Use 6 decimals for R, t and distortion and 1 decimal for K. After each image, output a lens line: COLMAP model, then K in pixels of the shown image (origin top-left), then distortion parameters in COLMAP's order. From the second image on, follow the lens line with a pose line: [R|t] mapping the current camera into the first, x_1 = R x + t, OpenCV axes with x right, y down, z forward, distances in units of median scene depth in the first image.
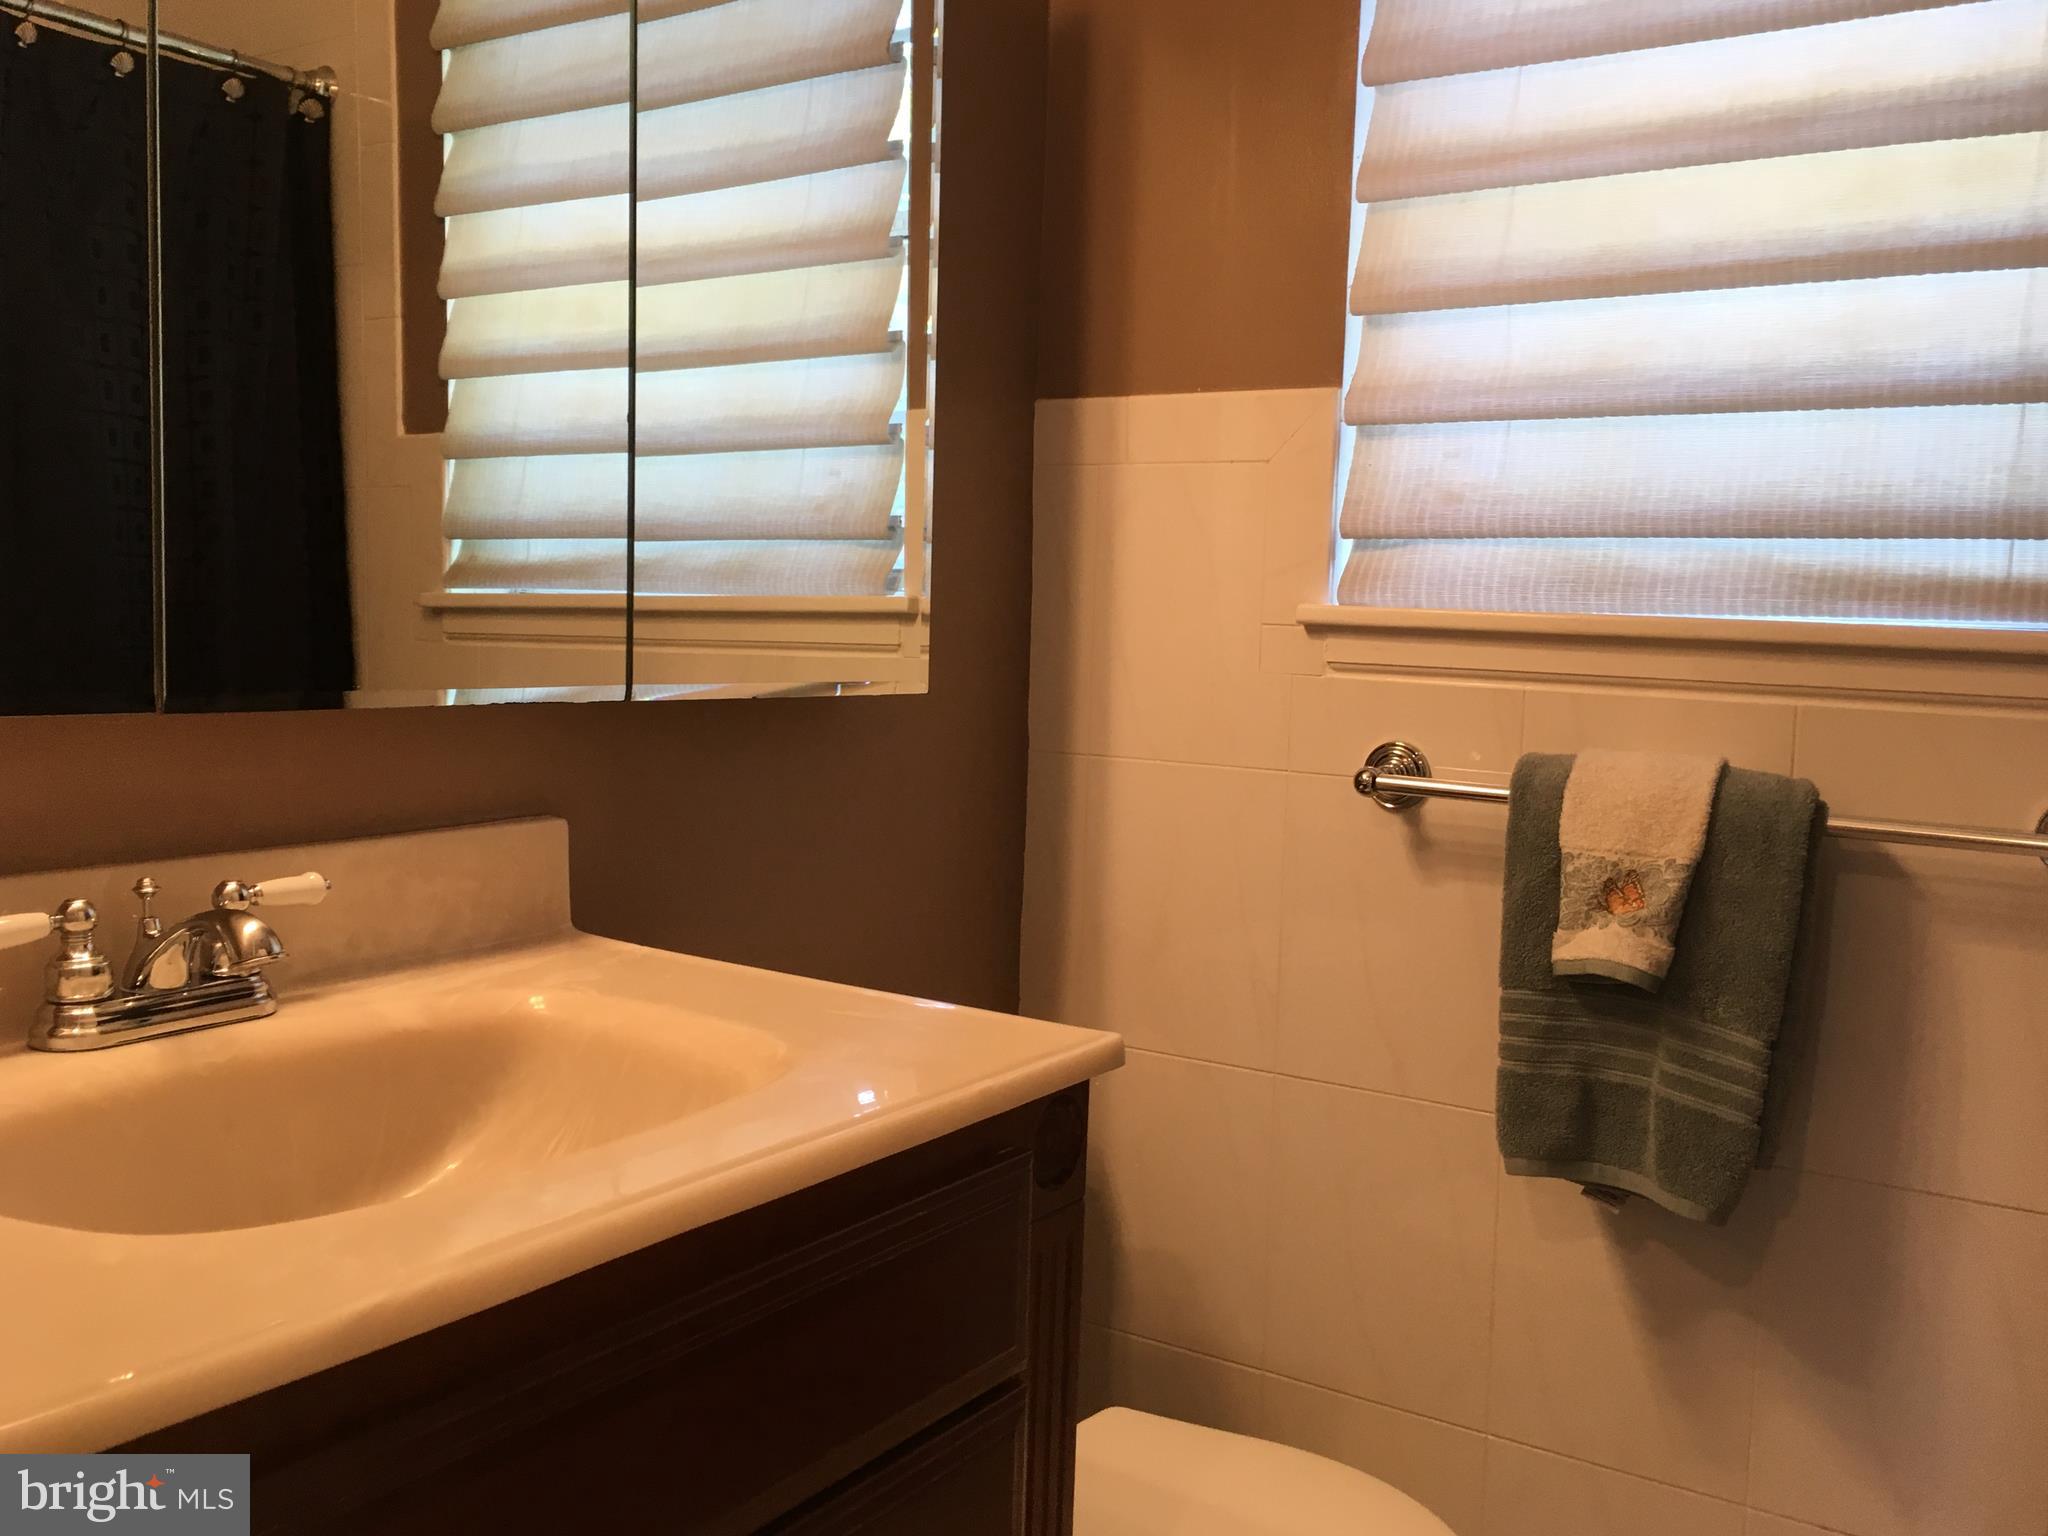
lens RADIAL K [[1826.1, 0, 1010.1], [0, 1826.1, 756.3], [0, 0, 1]] dist [0.053926, -0.071846]
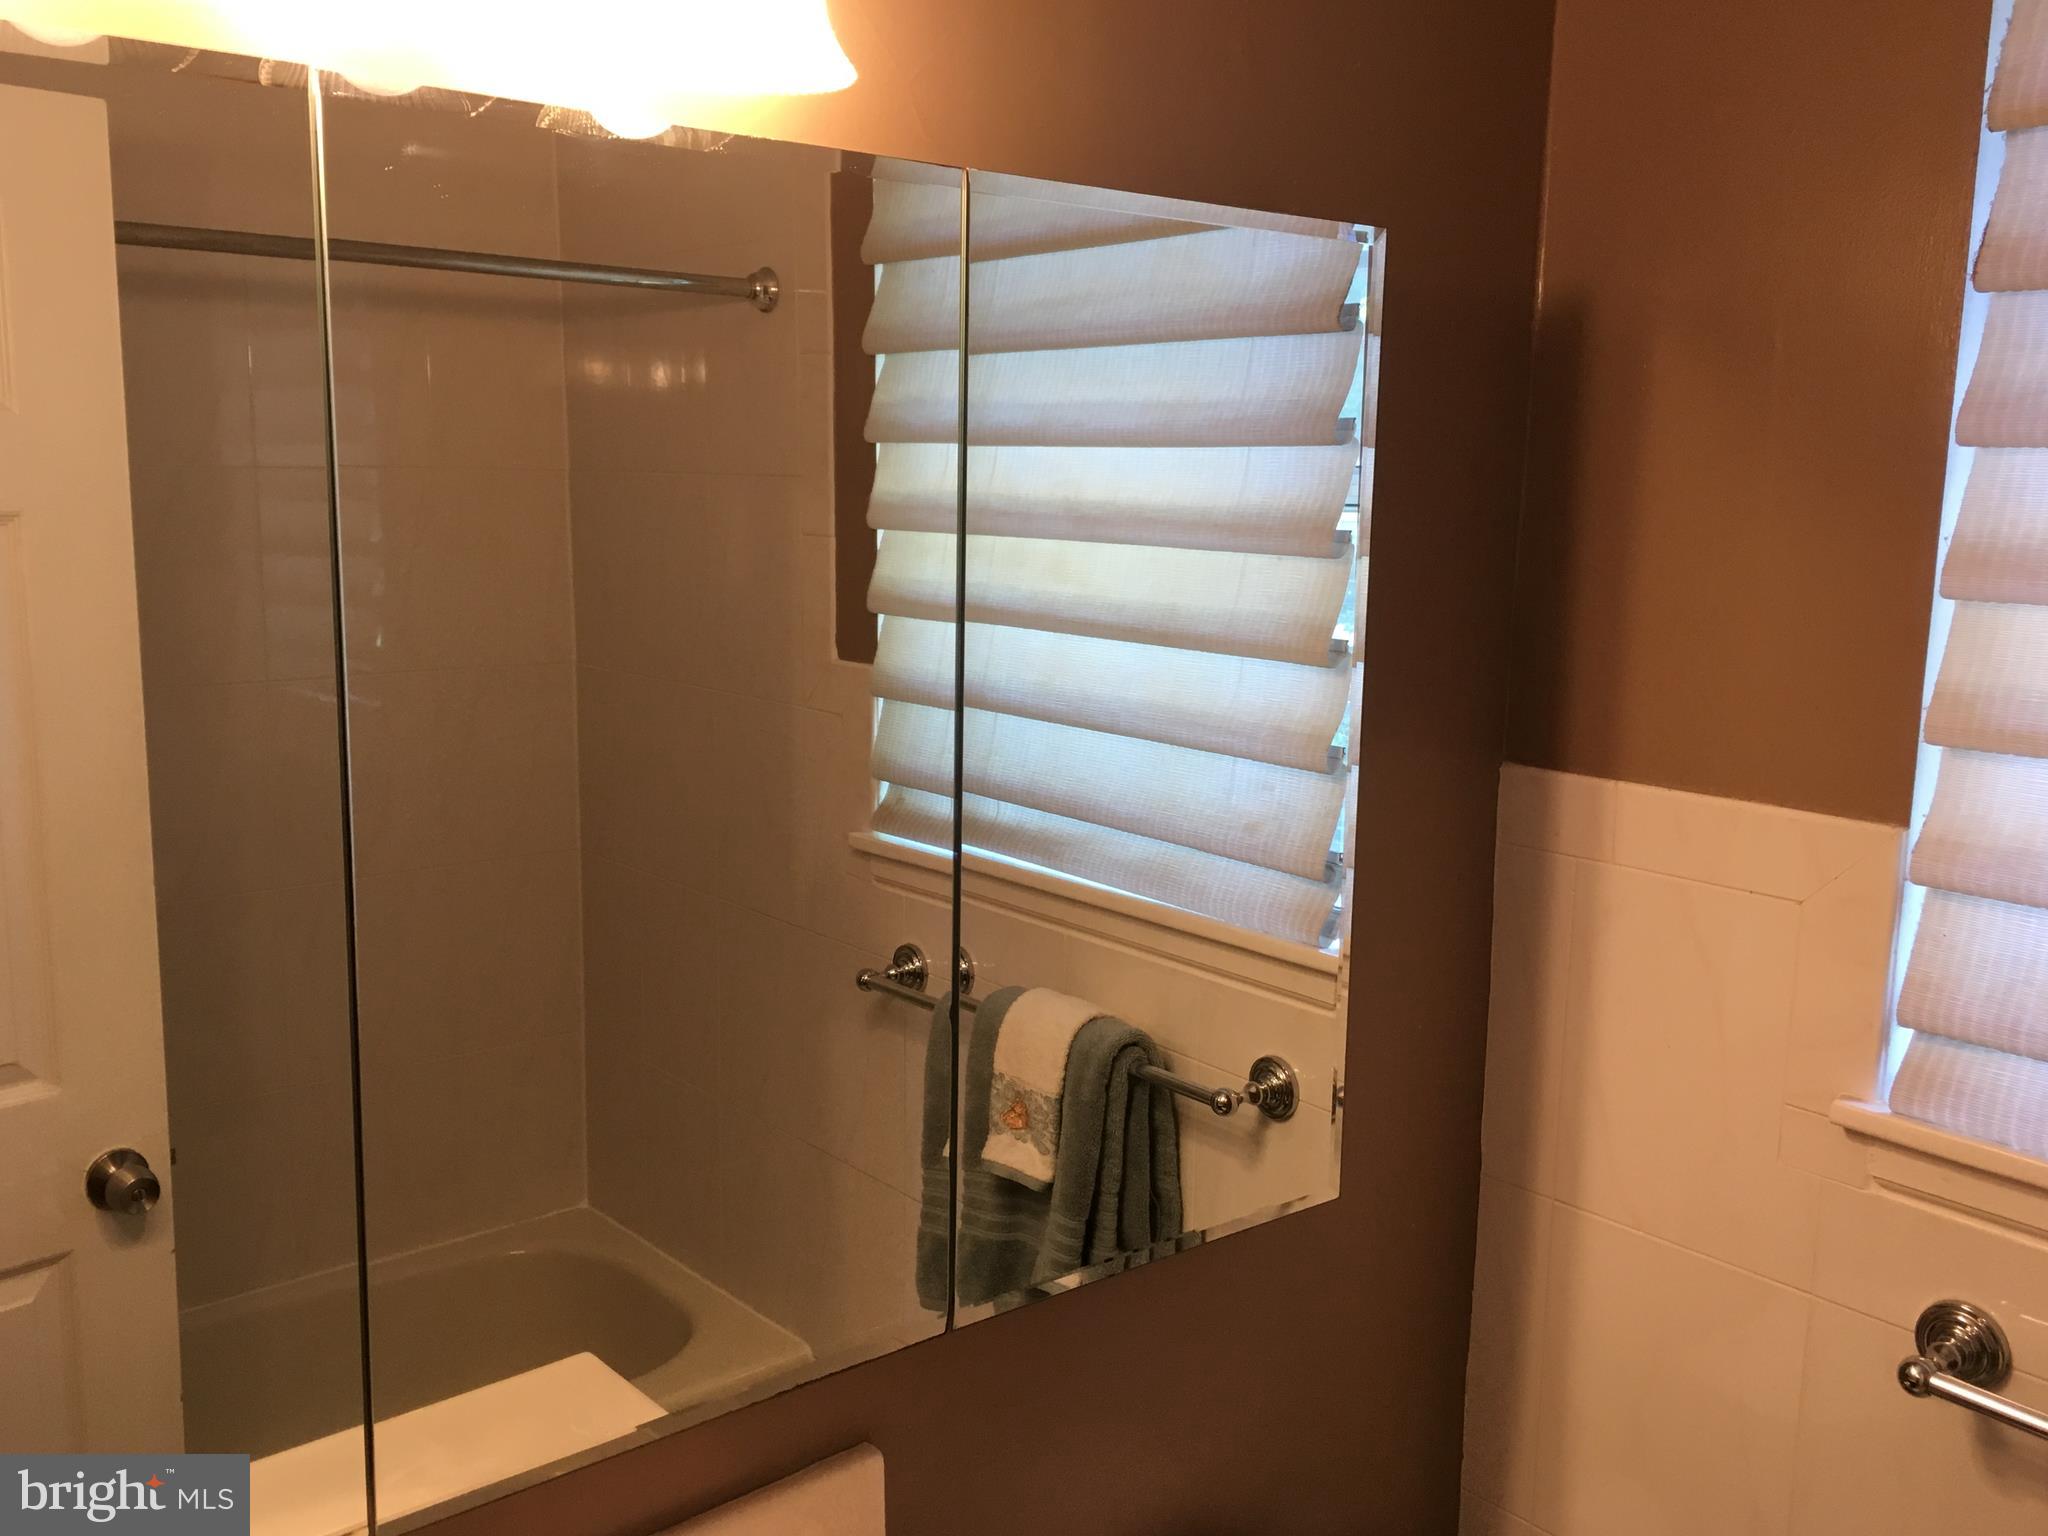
lens RADIAL K [[1826.1, 0, 1010.1], [0, 1826.1, 756.3], [0, 0, 1]] dist [0.053926, -0.071846]
pose [[0.957759, 0.035337, -0.285394, 0.037409], [-0.014247, 0.997033, 0.075640, -0.258287], [0.287220, -0.068379, 0.955421, 0.150397]]
